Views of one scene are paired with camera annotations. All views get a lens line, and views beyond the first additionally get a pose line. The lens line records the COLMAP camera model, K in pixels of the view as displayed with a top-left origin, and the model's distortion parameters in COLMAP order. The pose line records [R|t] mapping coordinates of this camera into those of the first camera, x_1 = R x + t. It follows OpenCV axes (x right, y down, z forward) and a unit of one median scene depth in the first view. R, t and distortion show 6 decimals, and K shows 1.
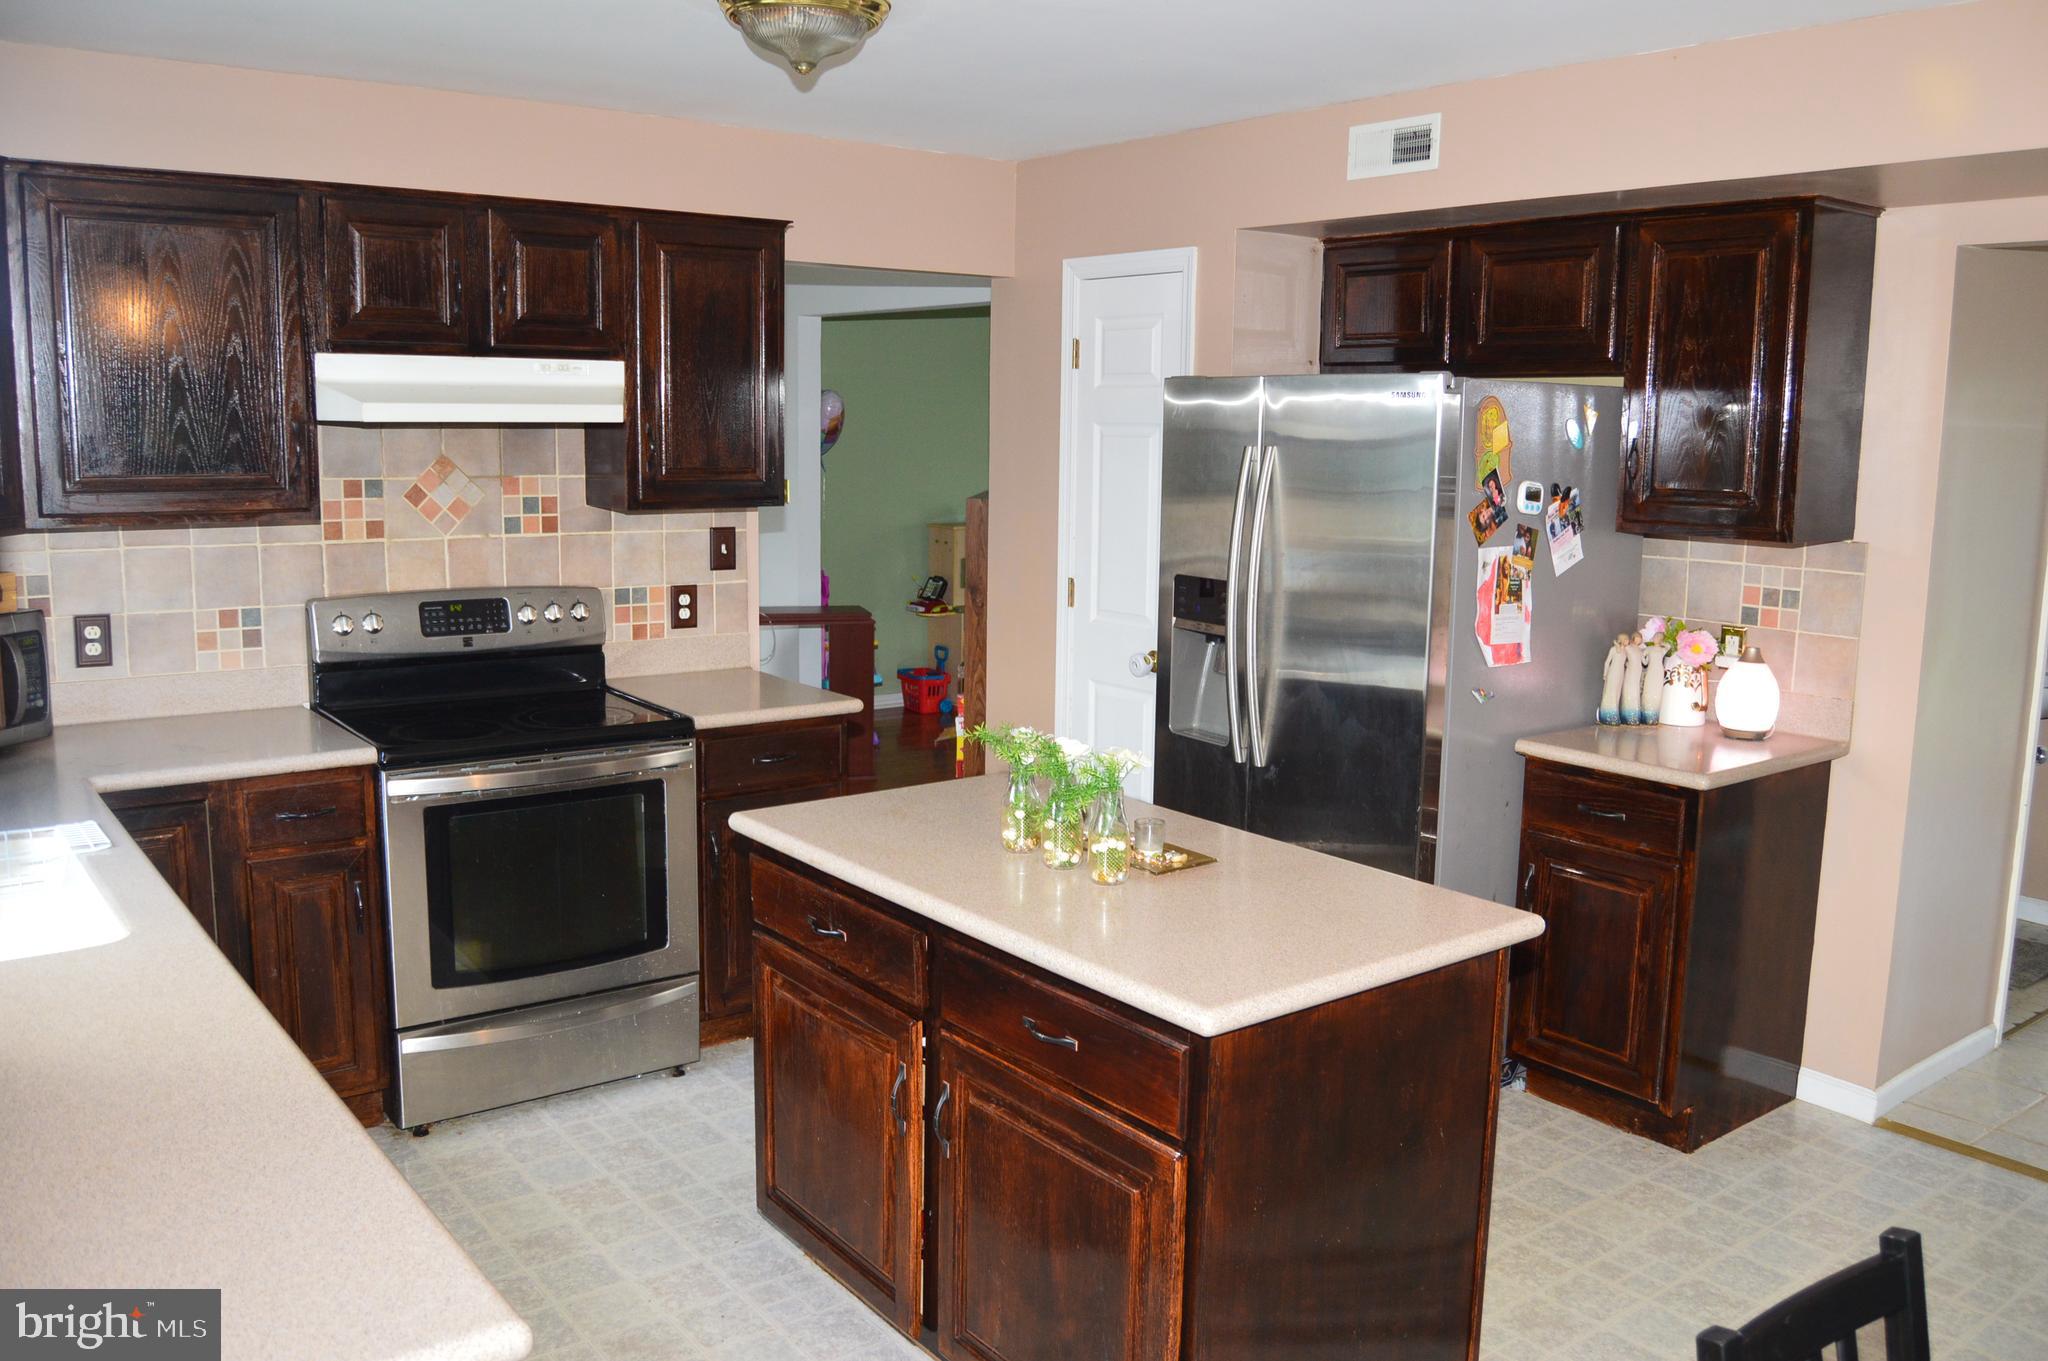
lens RADIAL K [[1632.6, 0, 1024.0], [0, 1632.6, 680.5], [0, 0, 1]] dist [-0.093012, 0.035785]
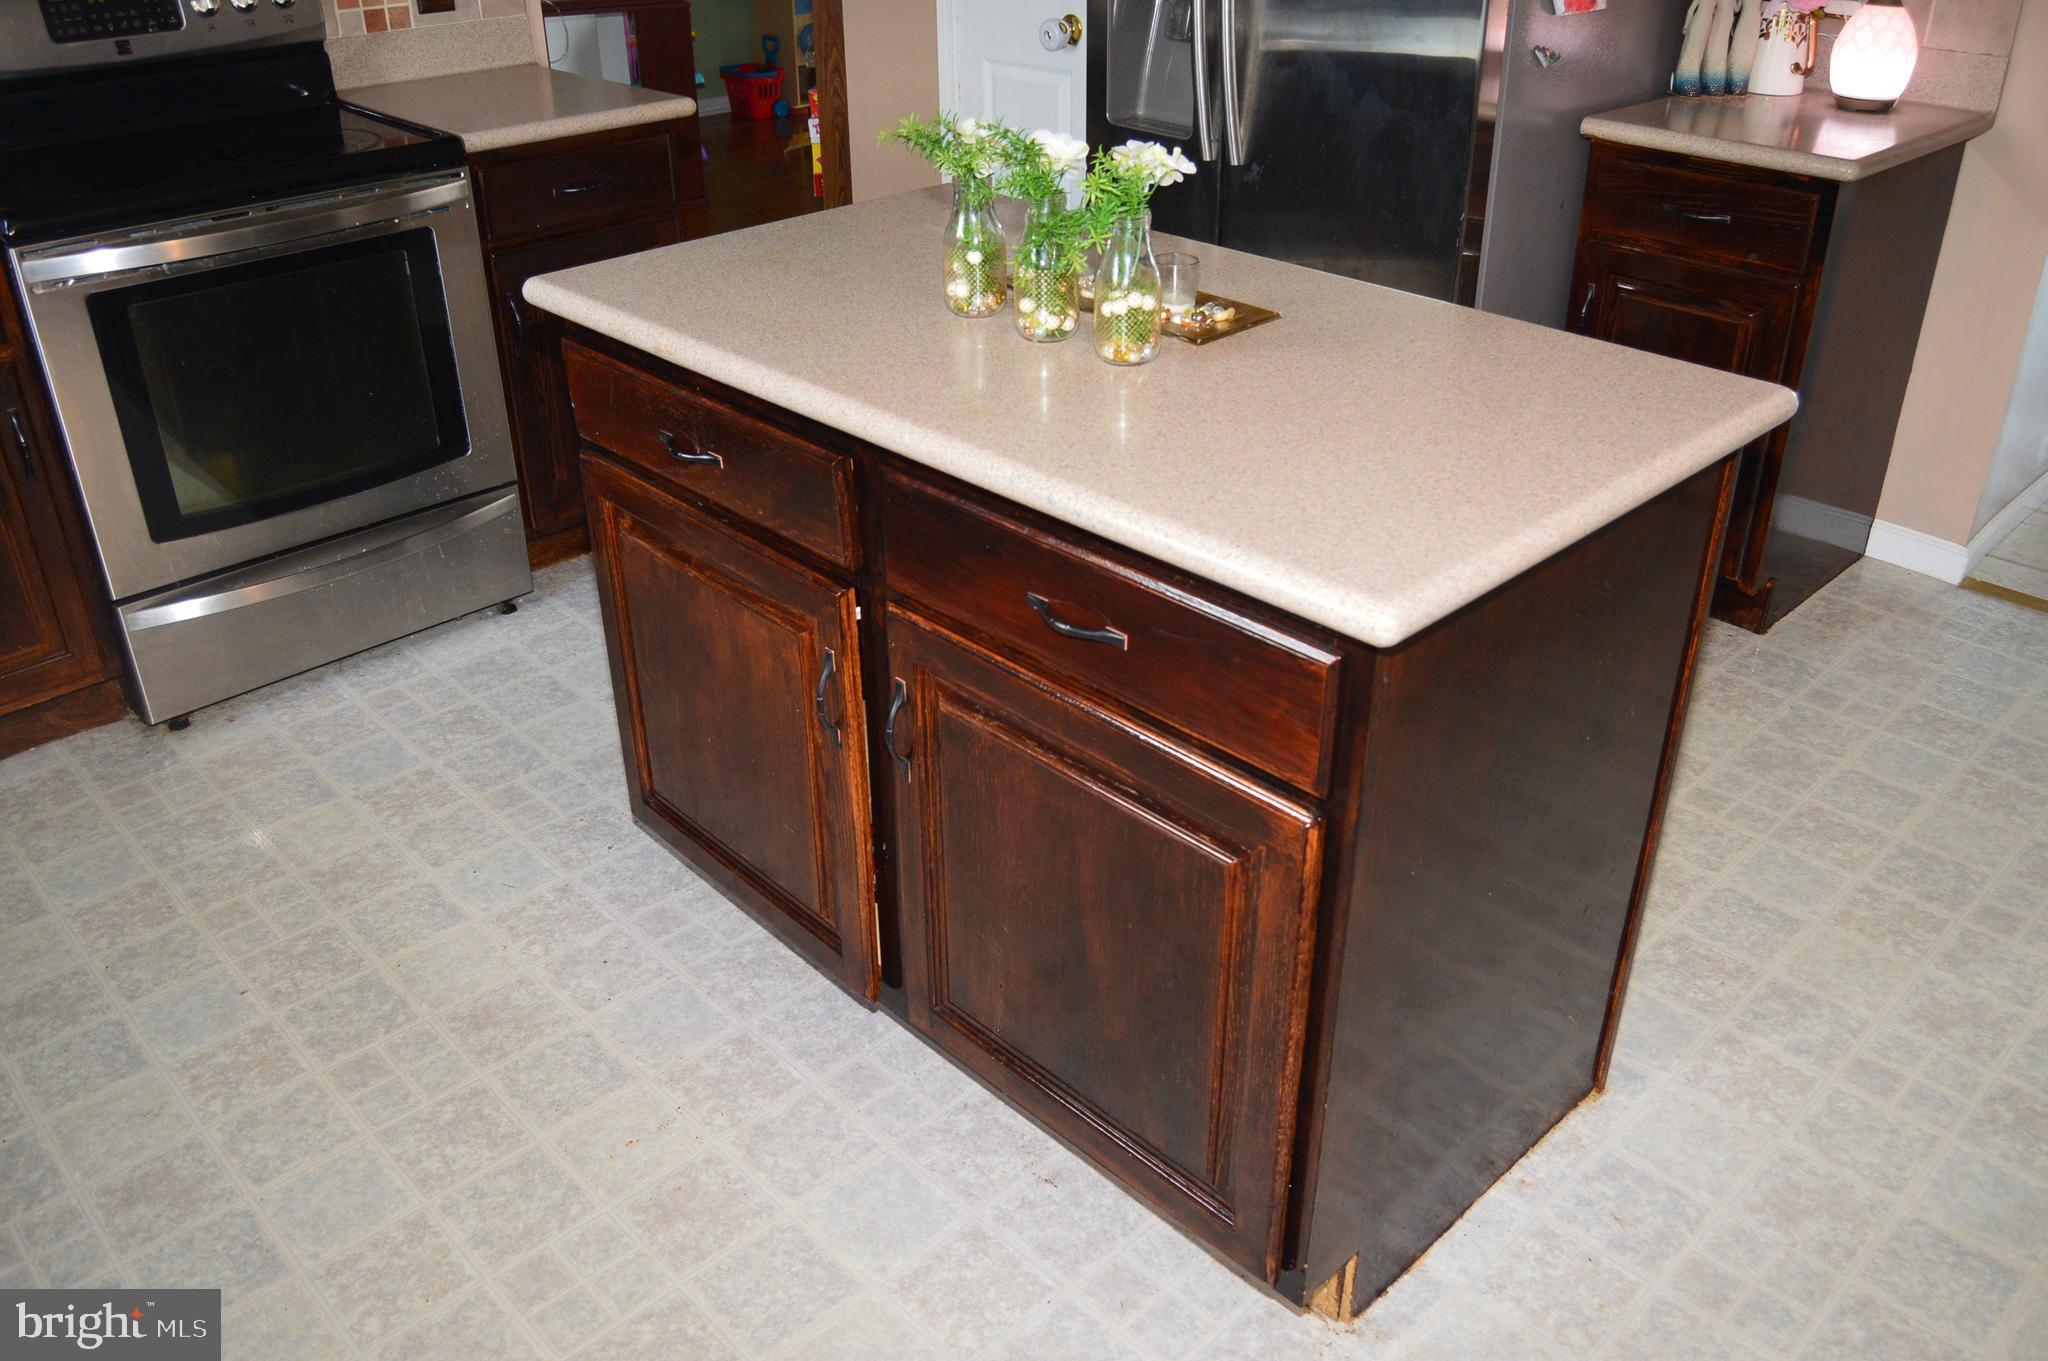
lens RADIAL K [[1632.6, 0, 1024.0], [0, 1632.6, 680.5], [0, 0, 1]] dist [-0.093012, 0.035785]
pose [[0.993689, -0.074225, 0.084102, -0.038293], [0.040102, 0.935281, 0.351628, 0.010335], [-0.104759, -0.346036, 0.932354, 0.262548]]
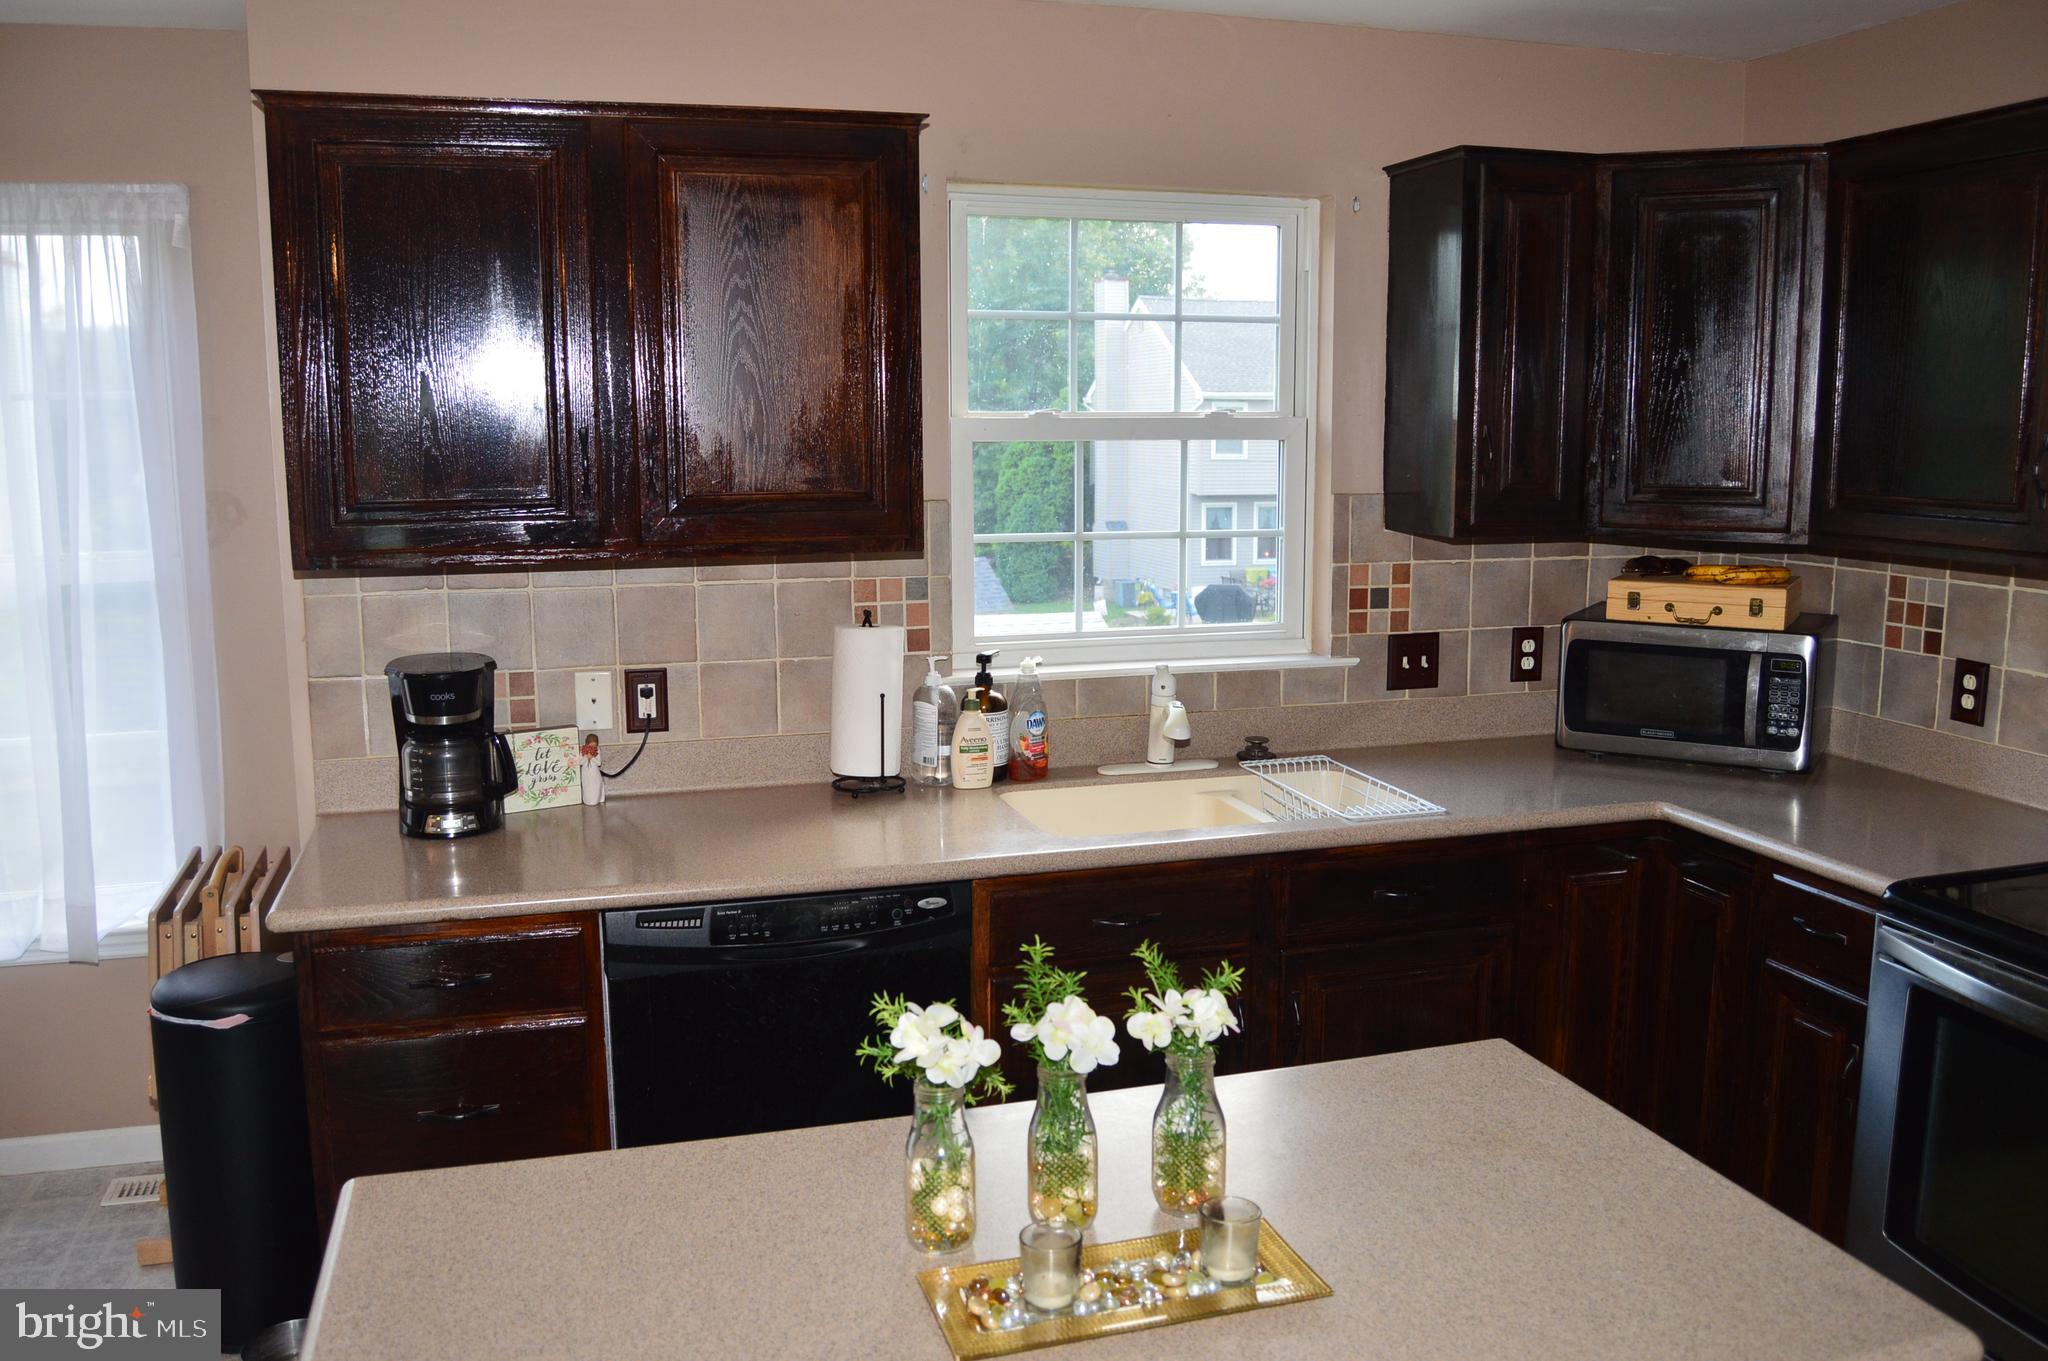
lens RADIAL K [[1632.6, 0, 1024.0], [0, 1632.6, 680.5], [0, 0, 1]] dist [-0.093012, 0.035785]
pose [[-0.355031, 0.131235, -0.925597, 0.382071], [-0.148758, 0.969552, 0.194526, -0.124828], [0.922943, 0.206753, -0.324699, 0.844567]]
